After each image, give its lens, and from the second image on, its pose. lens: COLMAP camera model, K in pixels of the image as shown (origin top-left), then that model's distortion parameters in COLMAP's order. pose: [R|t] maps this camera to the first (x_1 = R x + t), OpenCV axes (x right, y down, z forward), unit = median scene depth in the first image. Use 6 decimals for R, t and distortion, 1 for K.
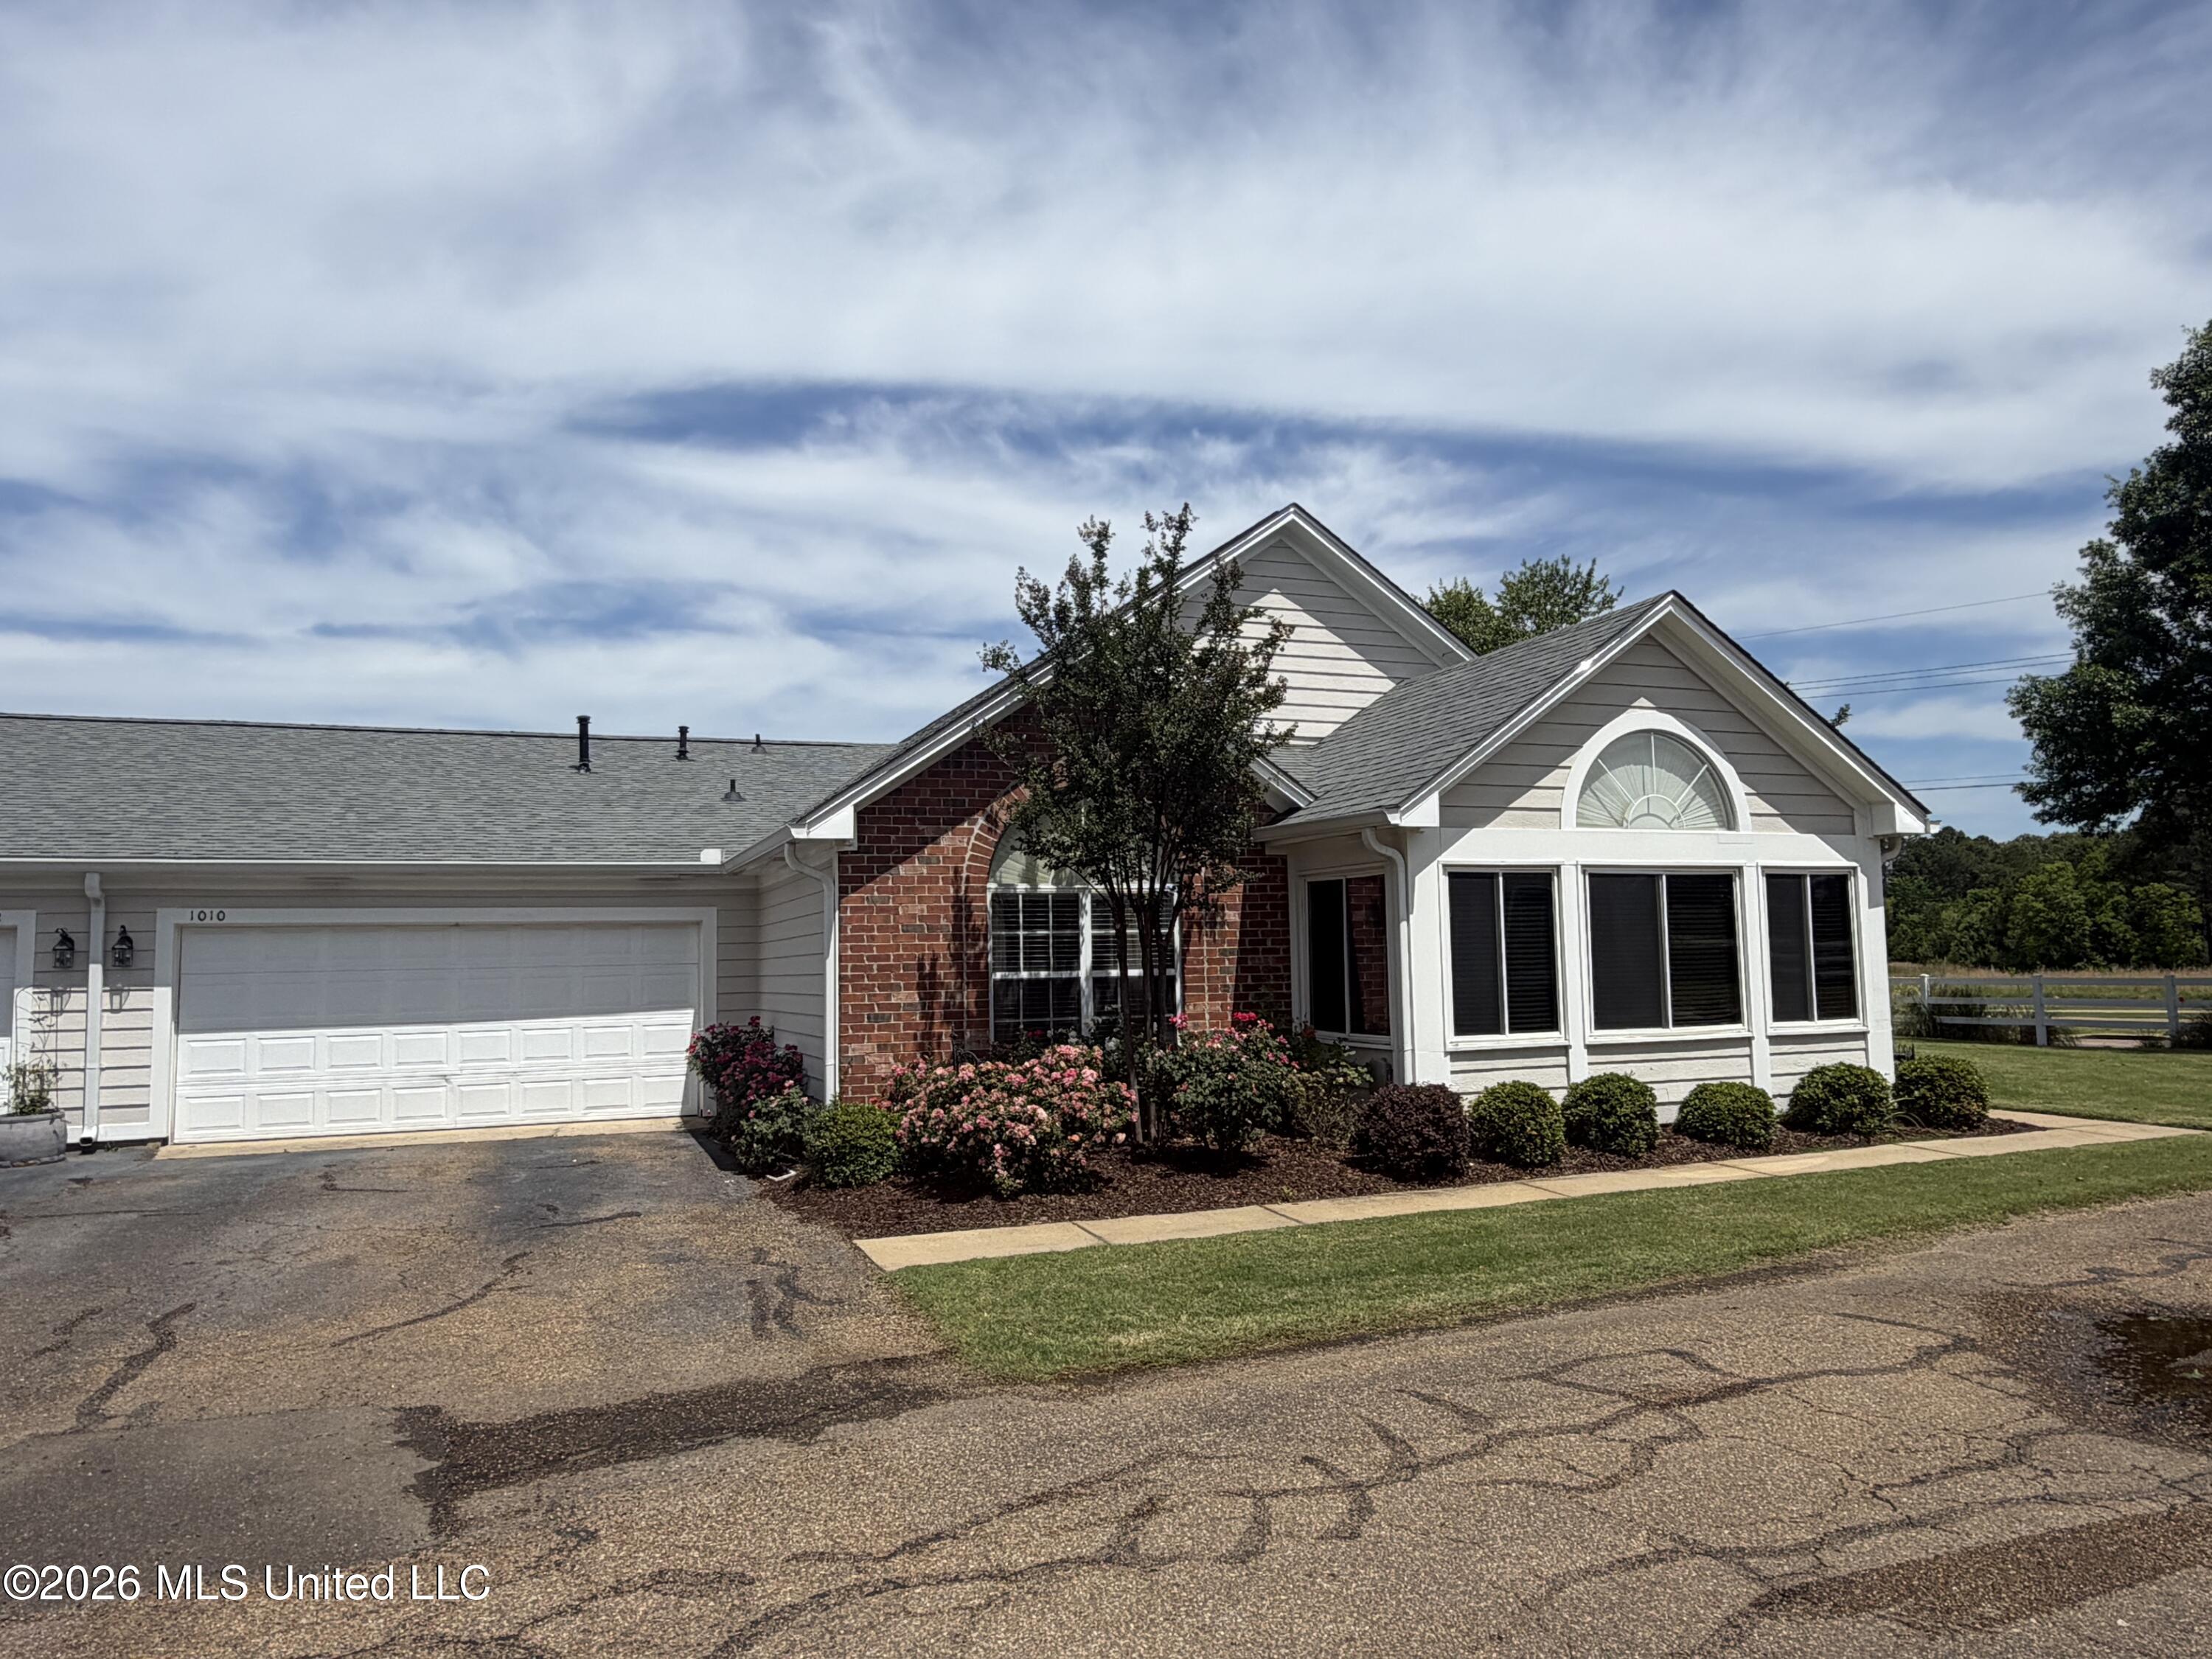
lens RADIAL K [[1470.3, 0, 1102.6], [0, 1470.3, 822.4], [0, 0, 1]] dist [-0.000601, -0.002197]
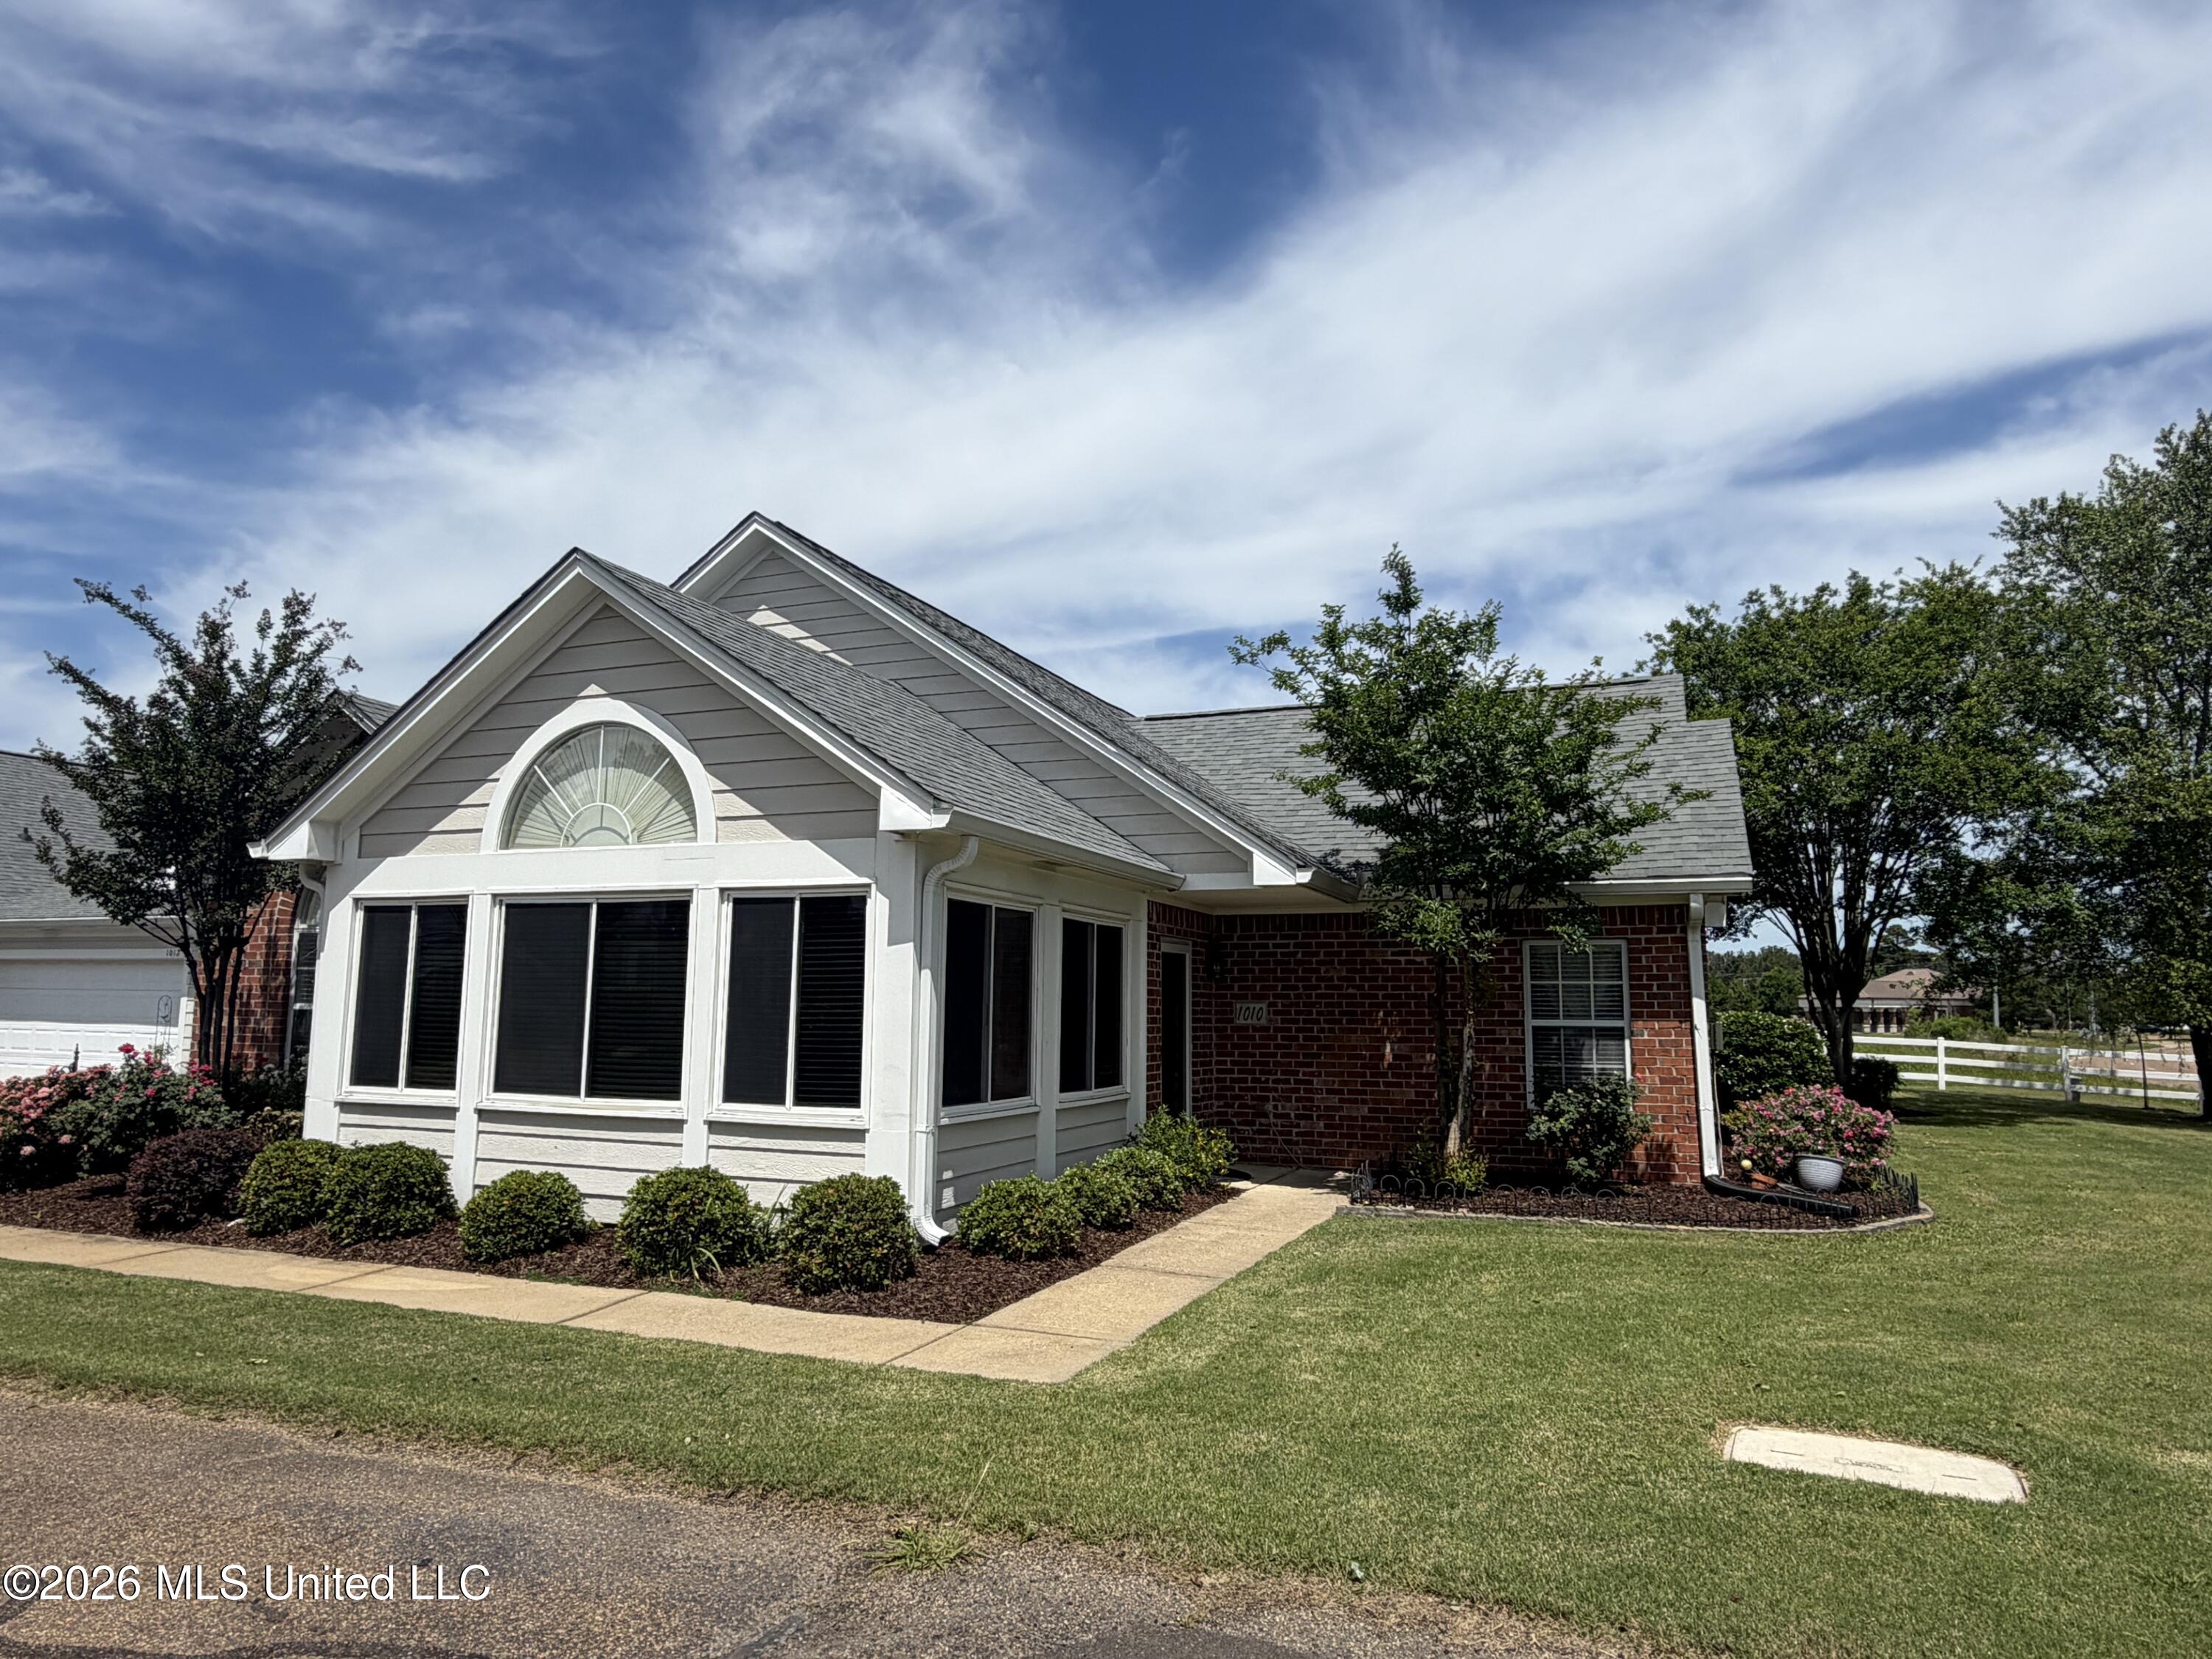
lens RADIAL K [[1435.3, 0, 1127.8], [0, 1435.3, 848.7], [0, 0, 1]] dist [0.001562, 0.002191]
pose [[0.715617, -0.048826, -0.696785, 1.092583], [0.034857, 0.998807, -0.034190, 0.041322], [0.697623, 0.000179, 0.716465, 0.628487]]
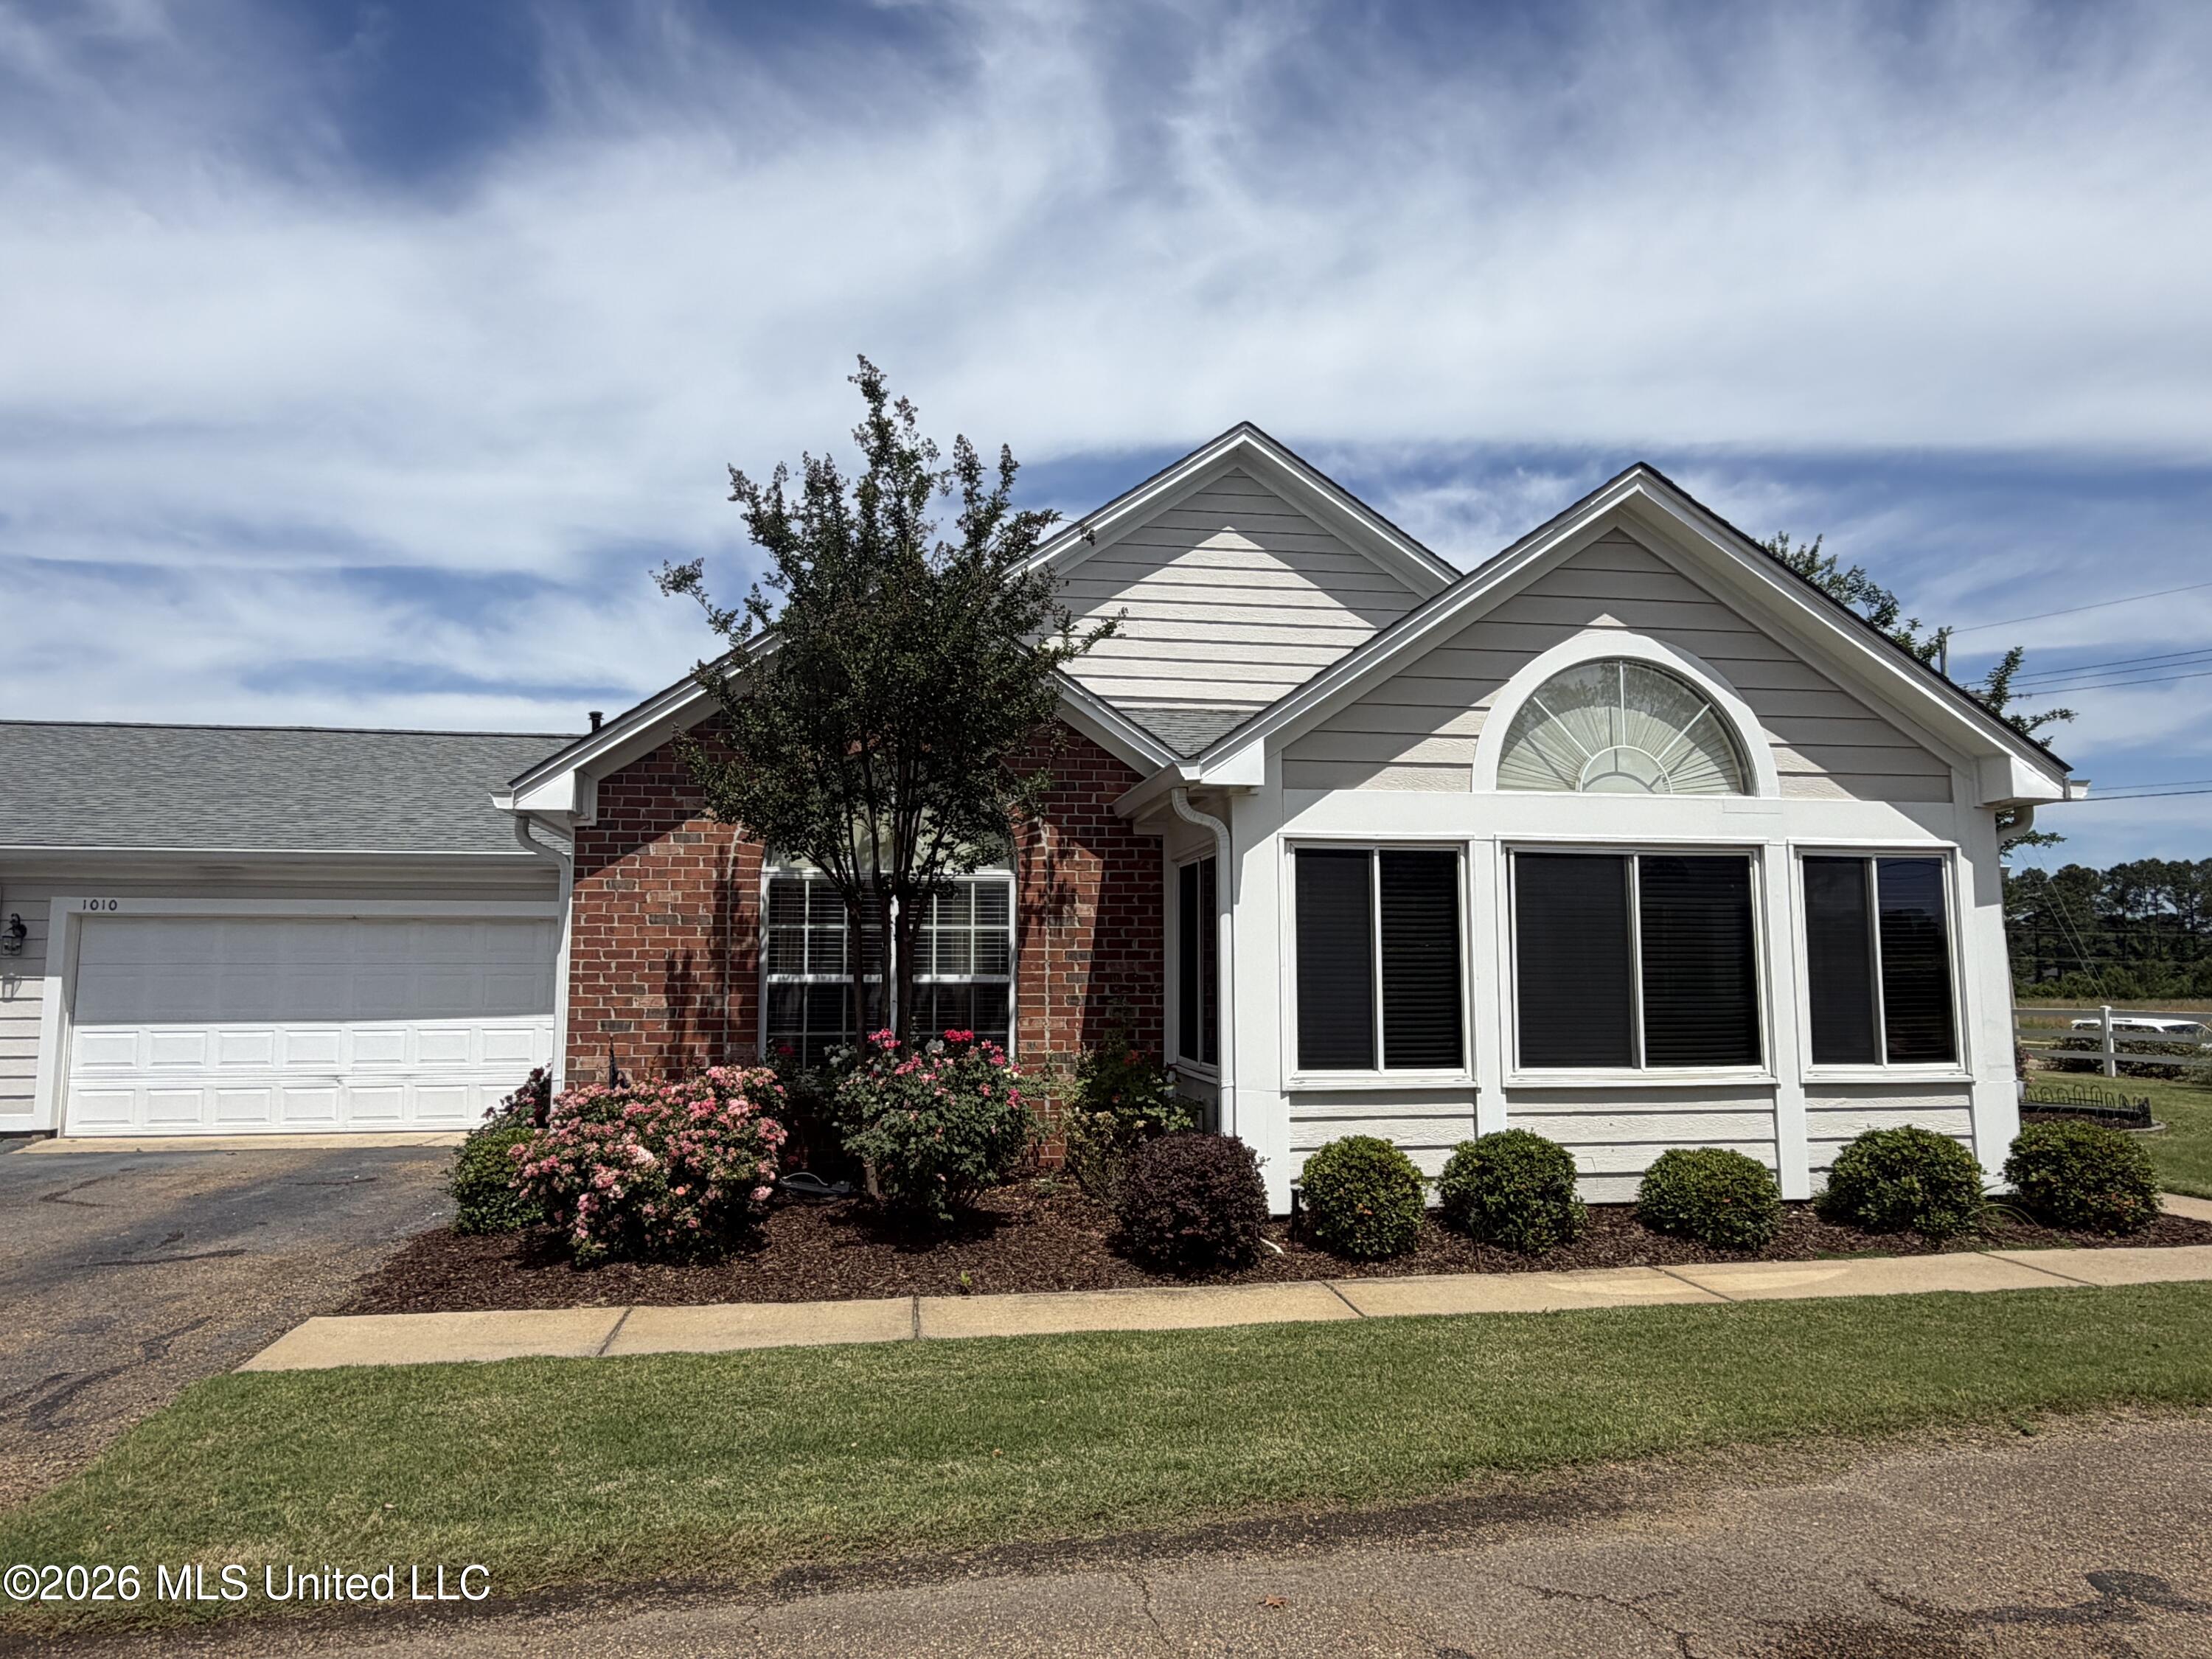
lens RADIAL K [[1366.4, 0, 1129.1], [0, 1366.4, 860.4], [0, 0, 1]] dist [0.002682, 0.002488]
pose [[0.975836, -0.000525, -0.218504, 0.276868], [0.002003, 0.999977, 0.006540, 0.031783], [0.218495, -0.006820, 0.975814, 0.282806]]
